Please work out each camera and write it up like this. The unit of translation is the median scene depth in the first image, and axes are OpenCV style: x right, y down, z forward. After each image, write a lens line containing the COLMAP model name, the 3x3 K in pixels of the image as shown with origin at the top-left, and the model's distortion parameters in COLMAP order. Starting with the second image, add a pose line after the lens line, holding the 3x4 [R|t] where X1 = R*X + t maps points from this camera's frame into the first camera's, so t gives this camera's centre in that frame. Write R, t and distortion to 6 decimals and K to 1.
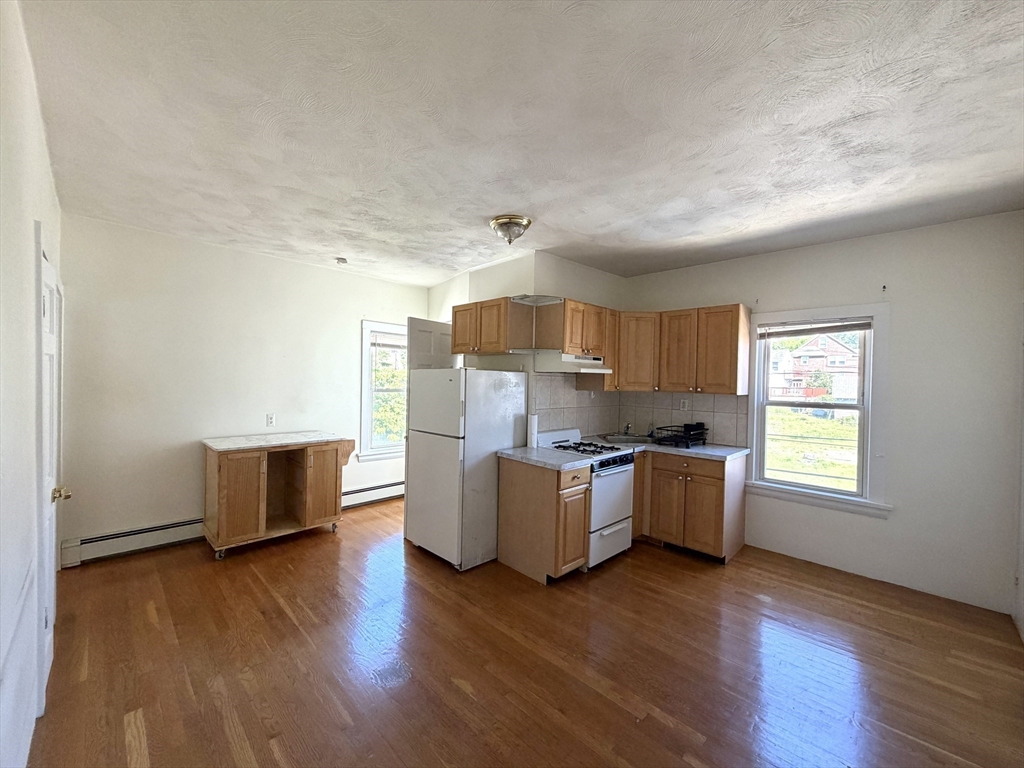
lens RADIAL K [[409.0, 0, 508.8], [0, 409.0, 385.0], [0, 0, 1]] dist [-0.001844, 0.000285]
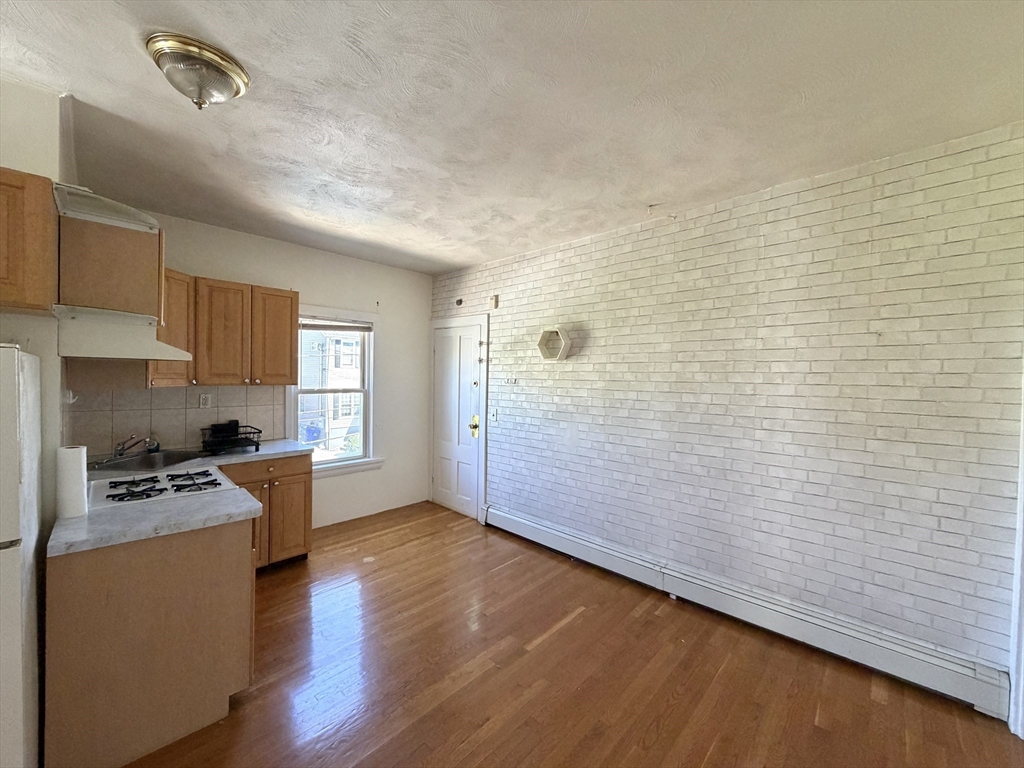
lens RADIAL K [[409.0, 0, 510.8], [0, 409.0, 384.3], [0, 0, 1]] dist [-0.001844, 0.000285]
pose [[-0.025423, -0.044293, 0.998695, -0.470159], [-0.002443, 0.999018, 0.044245, -0.024770], [-0.999674, -0.001315, -0.025506, 0.563377]]
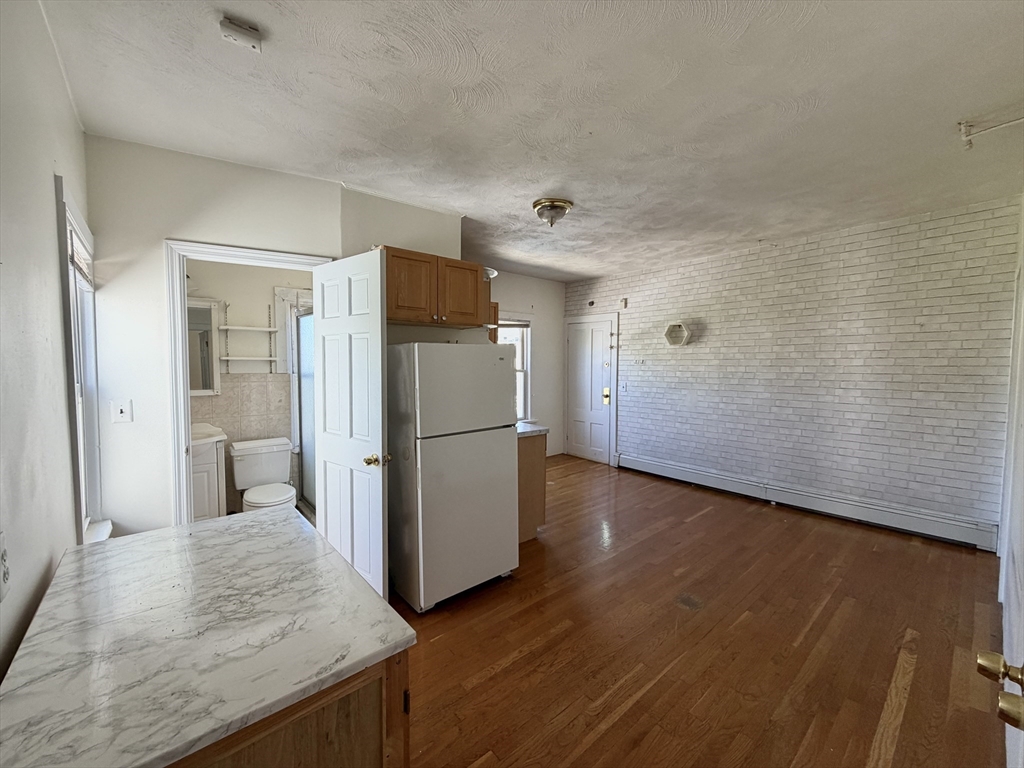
lens RADIAL K [[409.0, 0, 510.1], [0, 409.0, 385.3], [0, 0, 1]] dist [-0.001844, 0.000285]
pose [[0.081003, -0.078226, 0.993639, -0.958638], [0.016270, 0.996886, 0.077155, -0.021898], [-0.996581, 0.009916, 0.082024, 0.917837]]
